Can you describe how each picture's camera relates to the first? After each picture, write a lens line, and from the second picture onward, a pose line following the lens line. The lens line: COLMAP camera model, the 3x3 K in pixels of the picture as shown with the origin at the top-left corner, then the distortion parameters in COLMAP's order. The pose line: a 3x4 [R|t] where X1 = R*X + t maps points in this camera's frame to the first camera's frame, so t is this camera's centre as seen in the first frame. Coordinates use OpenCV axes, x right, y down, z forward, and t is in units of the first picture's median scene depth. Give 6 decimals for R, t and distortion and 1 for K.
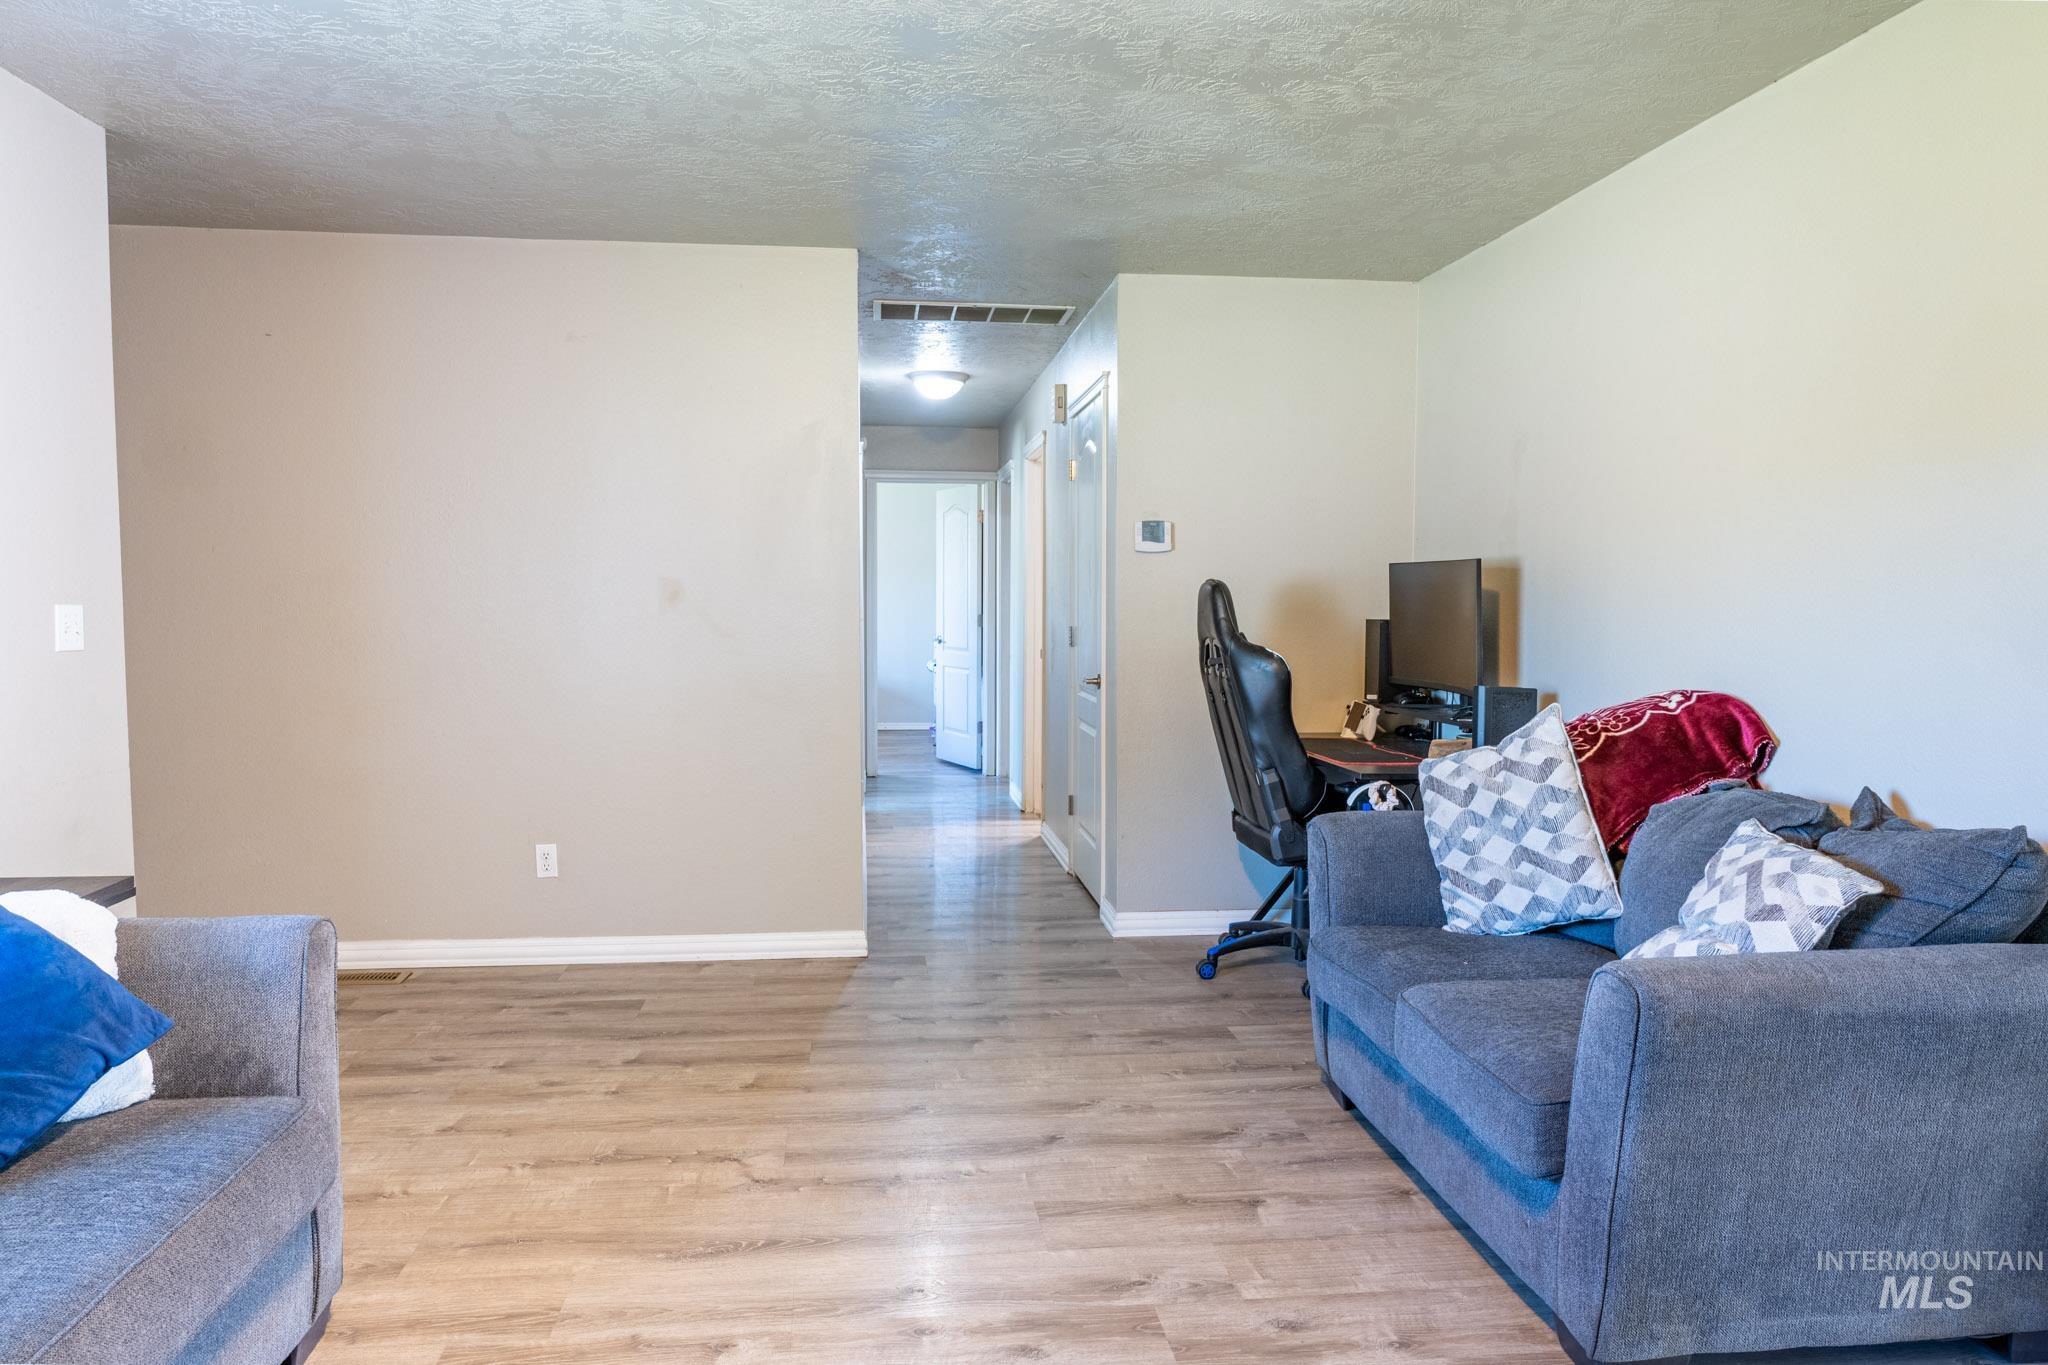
lens RADIAL K [[1366.4, 0, 1024.0], [0, 1366.4, 682.5], [0, 0, 1]] dist [-0.002537, 0.000794]
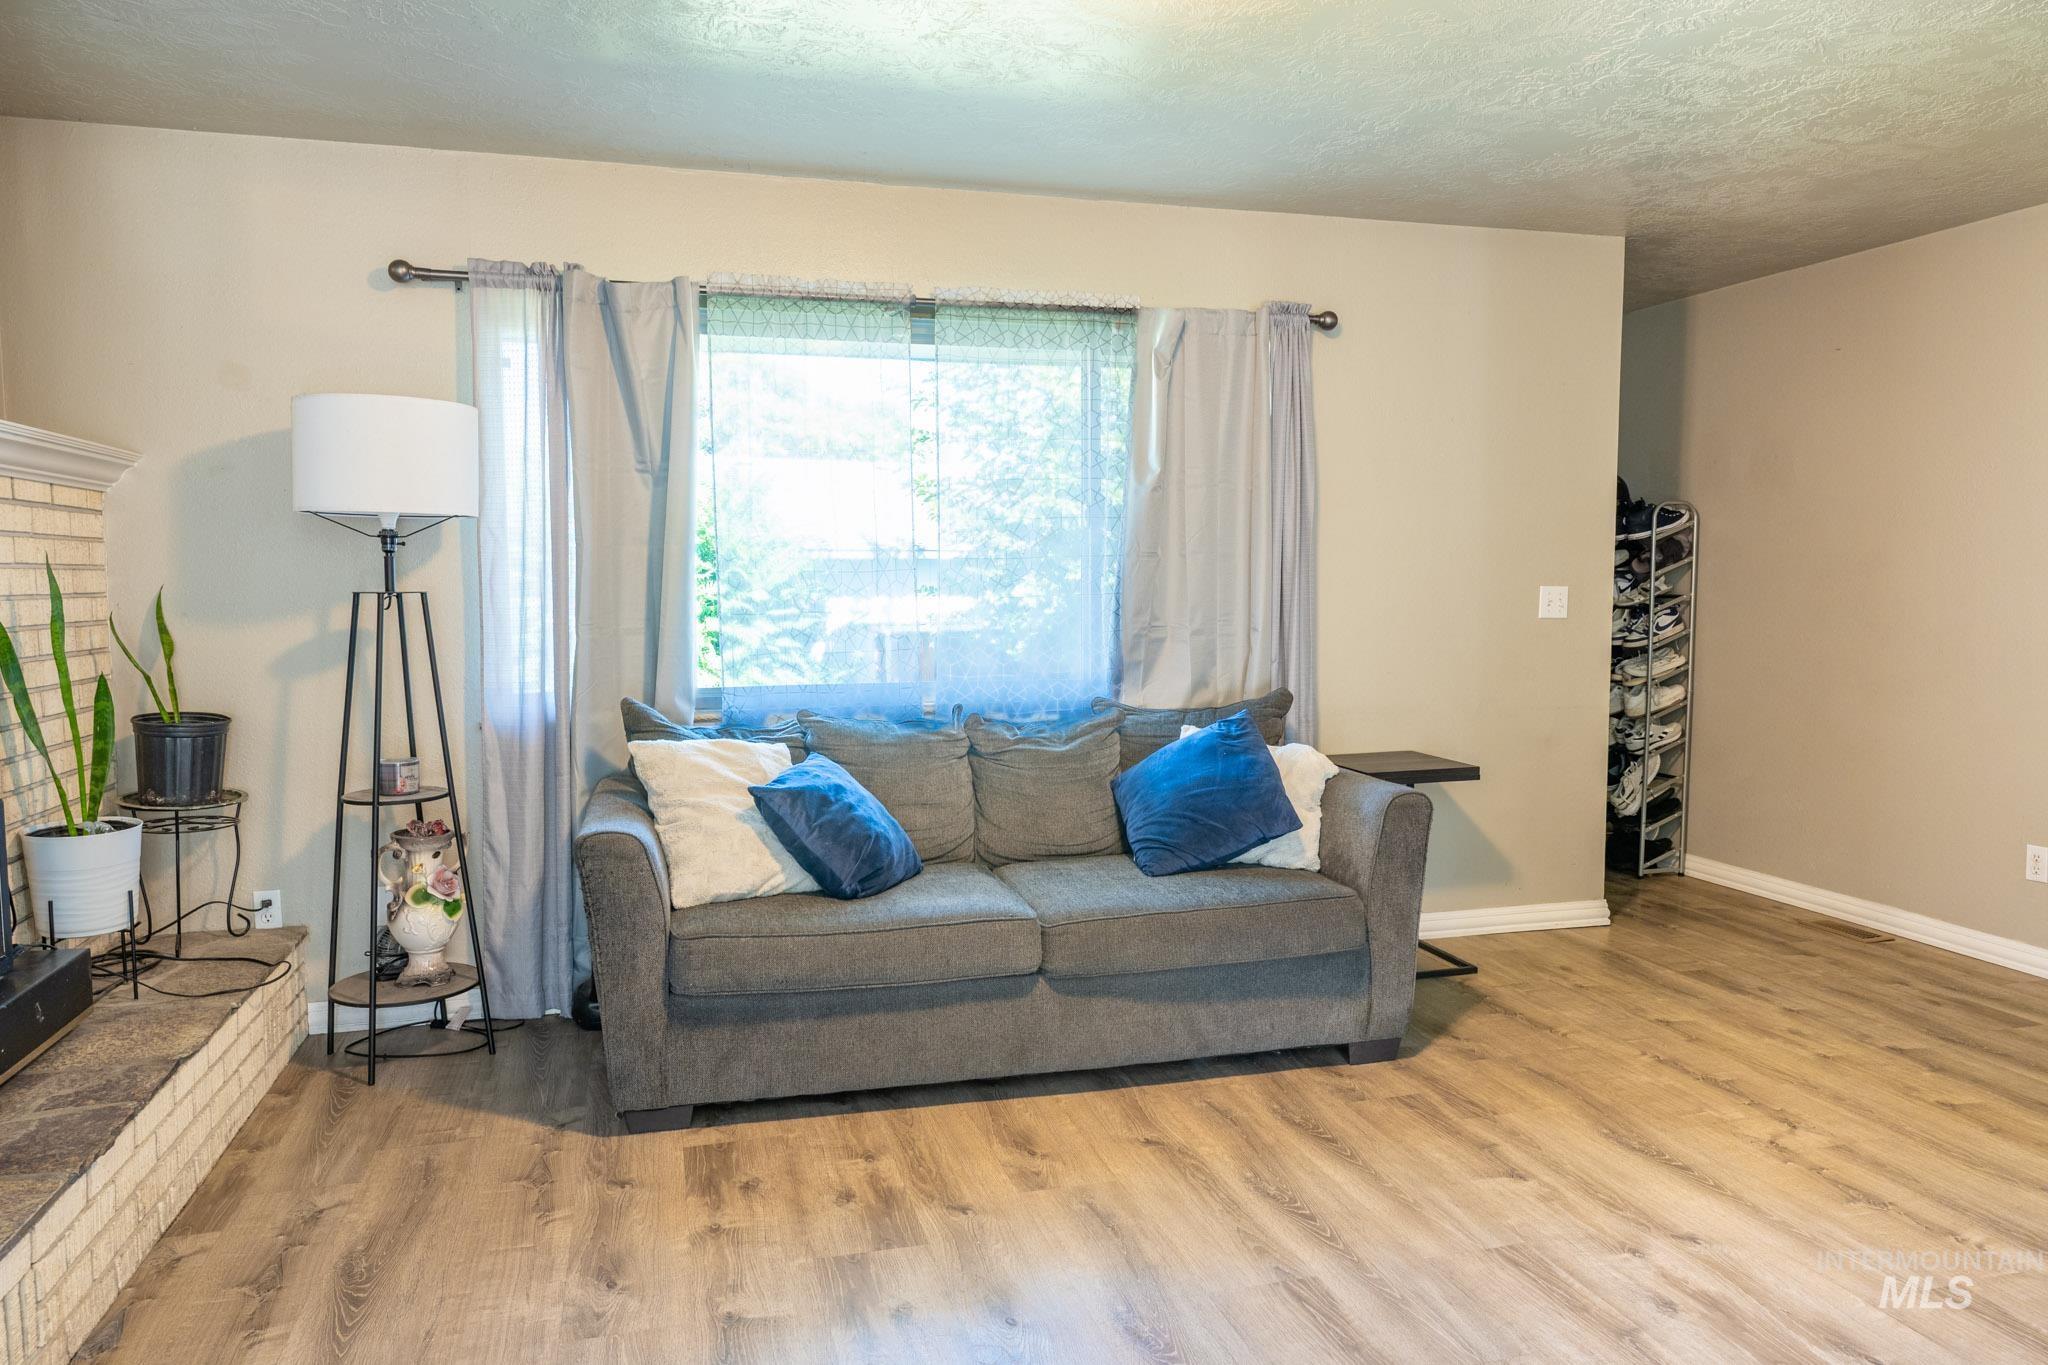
lens RADIAL K [[1360.9, 0, 1024.0], [0, 1360.9, 682.5], [0, 0, 1]] dist [-0.005625, -0.001605]
pose [[0.155803, 0.074443, -0.984979, 0.681775], [-0.063148, 0.995867, 0.065278, -0.015045], [0.985768, 0.052029, 0.159860, 0.244560]]
